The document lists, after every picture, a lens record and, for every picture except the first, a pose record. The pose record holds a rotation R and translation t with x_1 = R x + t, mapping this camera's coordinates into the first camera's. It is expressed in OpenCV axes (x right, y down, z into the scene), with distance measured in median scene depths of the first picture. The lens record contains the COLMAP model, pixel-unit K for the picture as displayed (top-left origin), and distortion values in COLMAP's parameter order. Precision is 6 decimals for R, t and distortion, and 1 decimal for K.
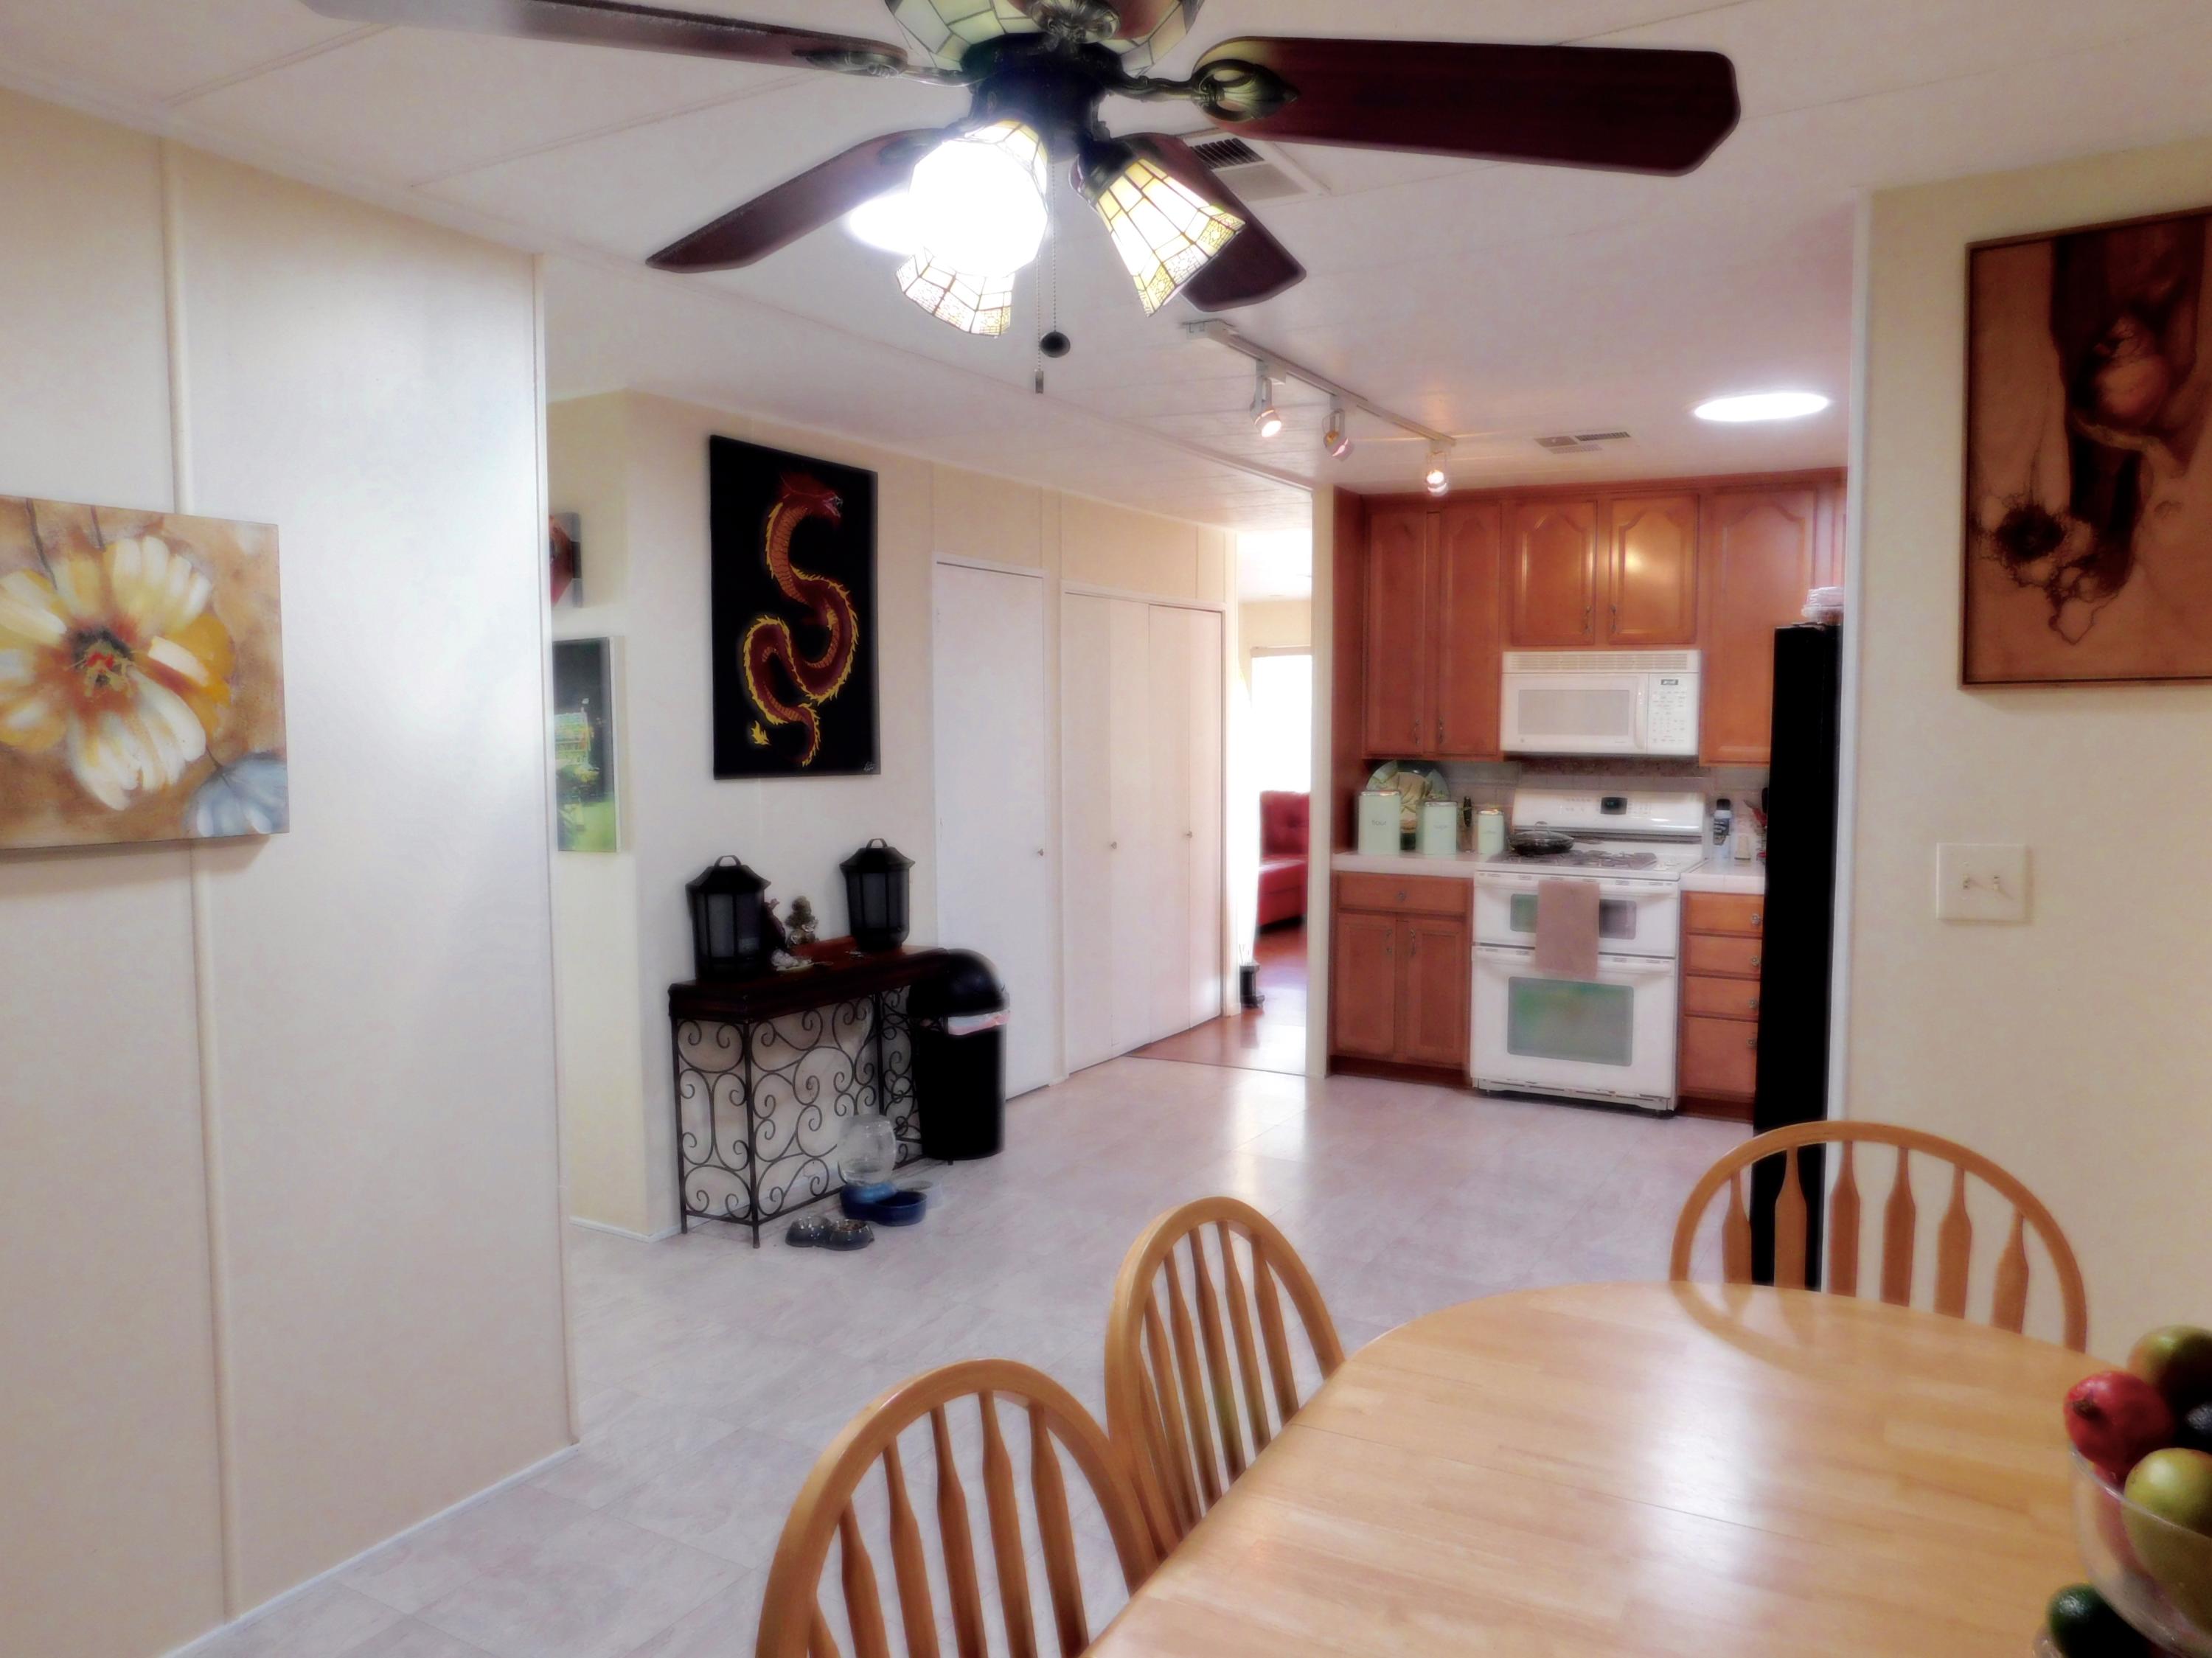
lens RADIAL K [[1578.5, 0, 1106.0], [0, 1578.5, 829.0], [0, 0, 1]] dist [-0.005972, -0.000628]
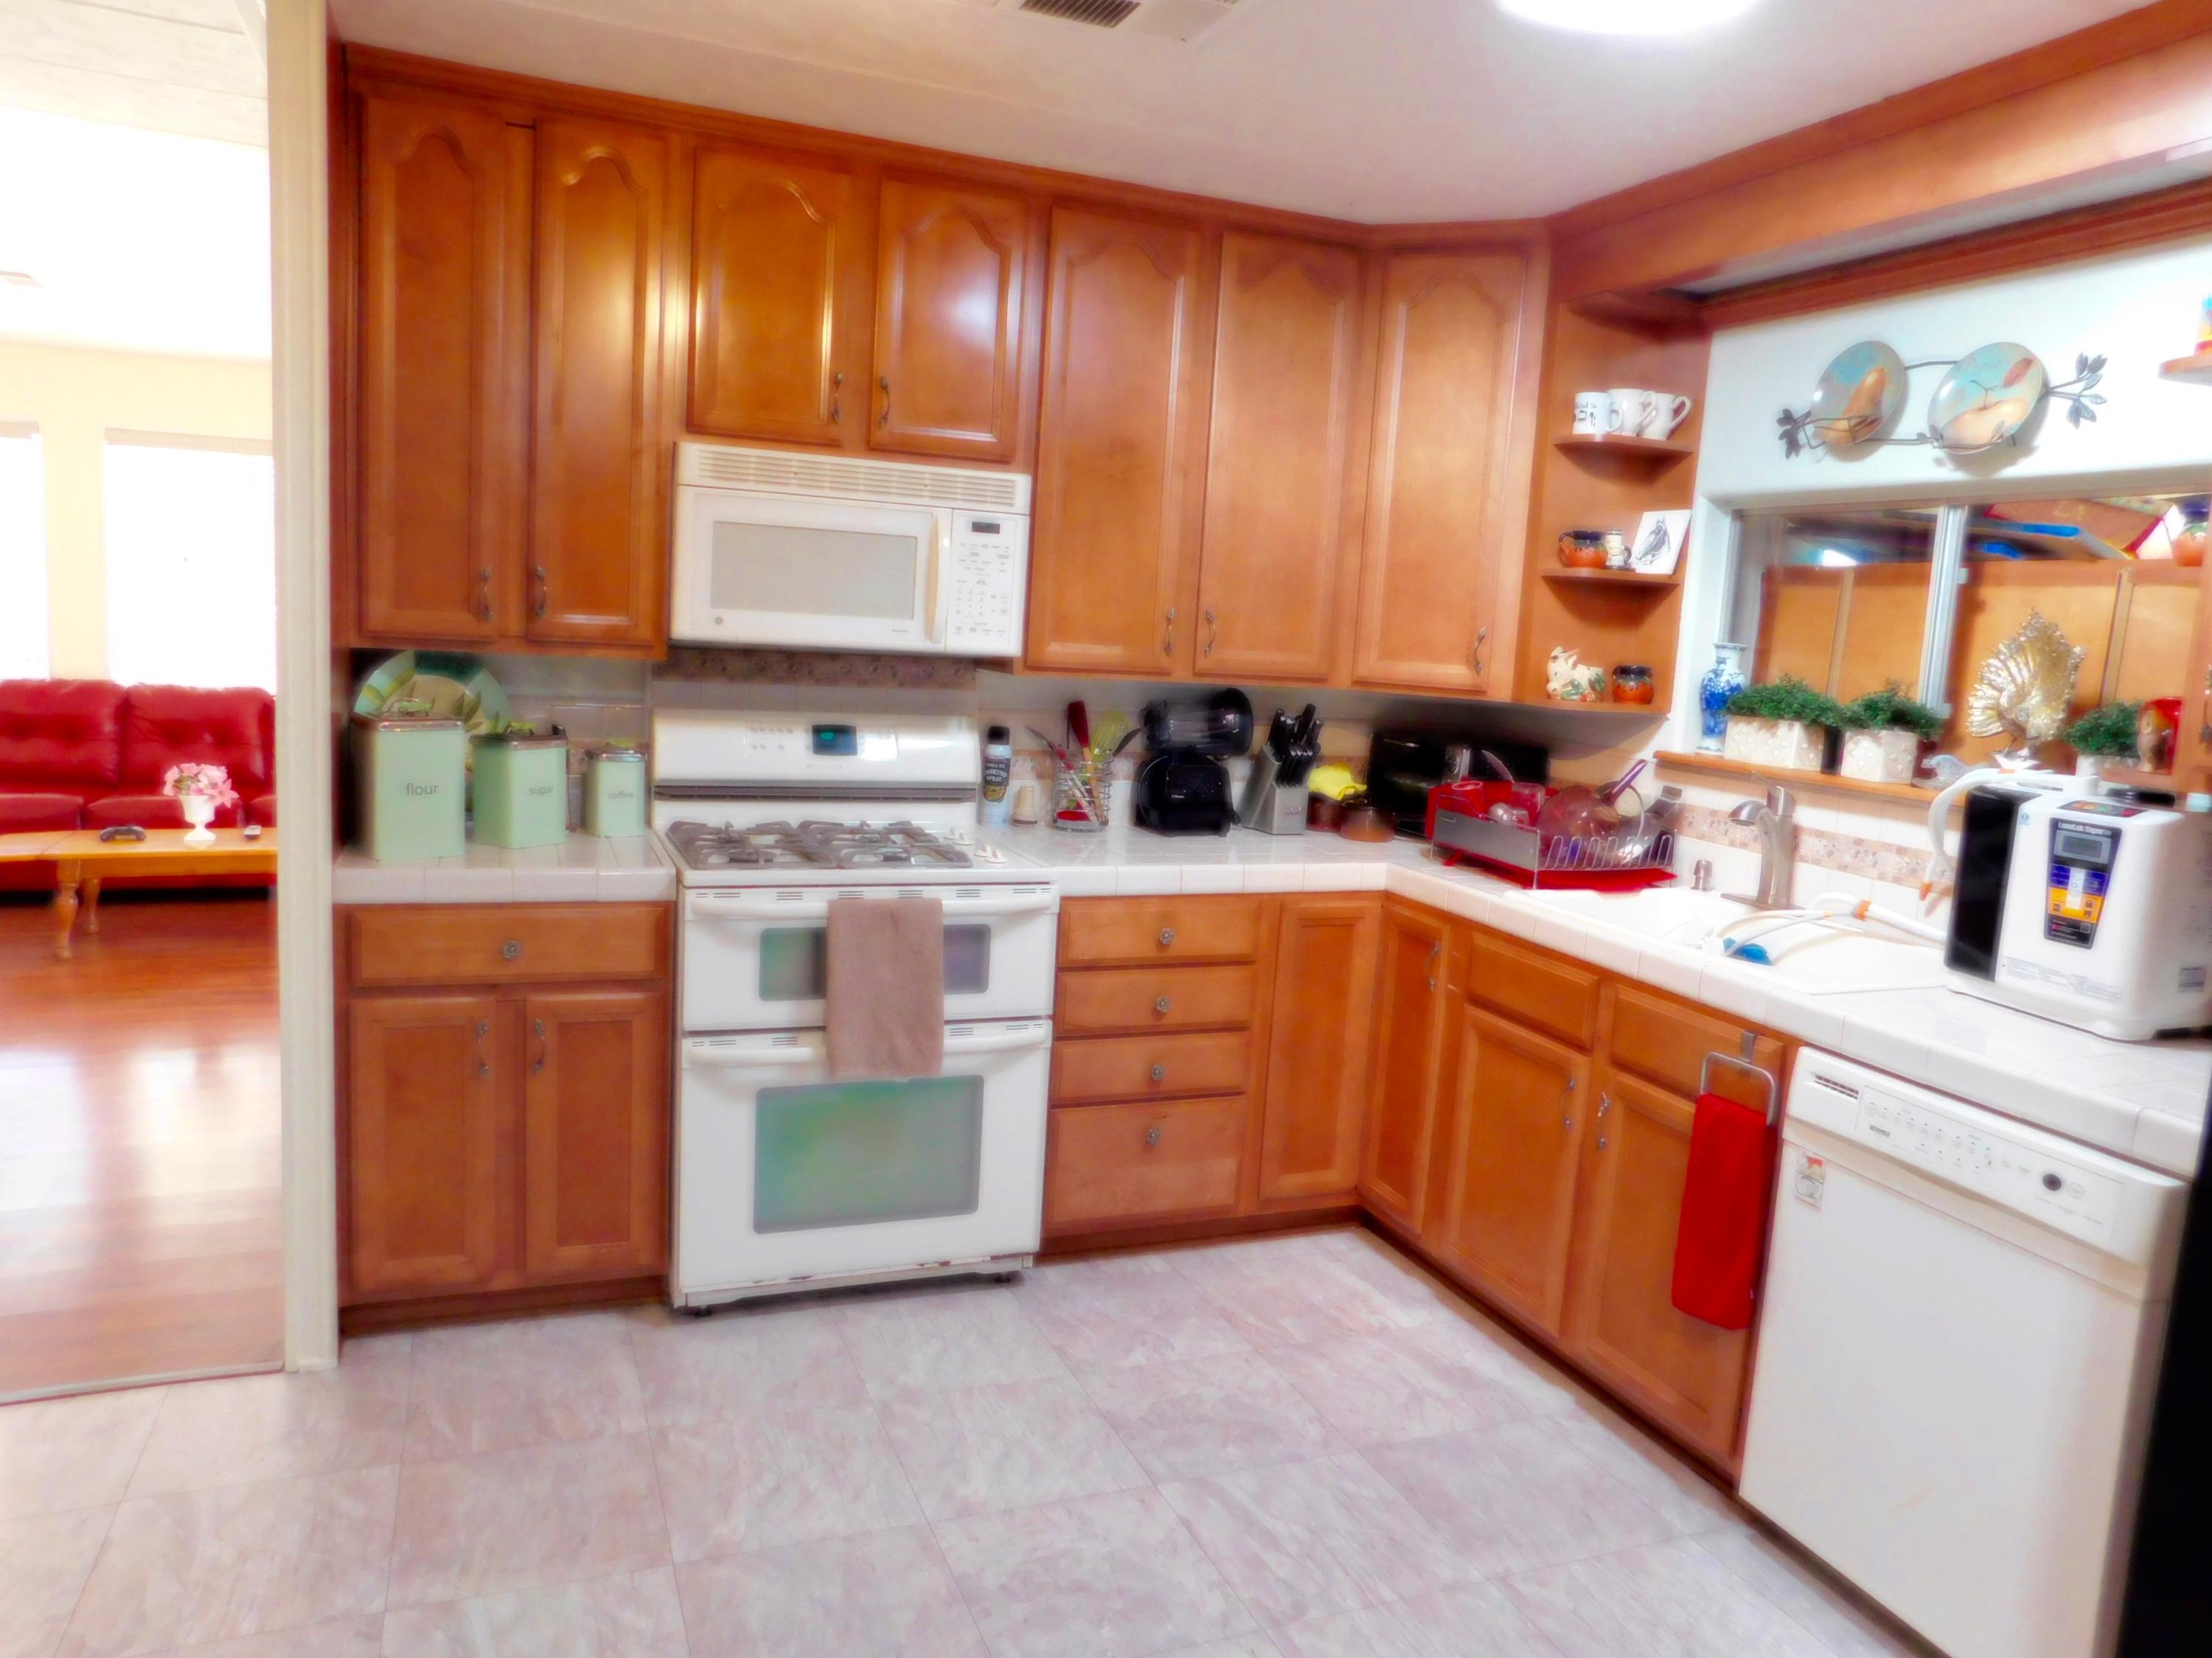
lens RADIAL K [[1578.5, 0, 1106.0], [0, 1578.5, 829.0], [0, 0, 1]] dist [-0.005972, -0.000628]
pose [[0.633166, -0.076973, 0.770179, -0.060723], [0.002898, 0.995272, 0.097087, -0.039335], [-0.774011, -0.059240, 0.630395, 0.586833]]
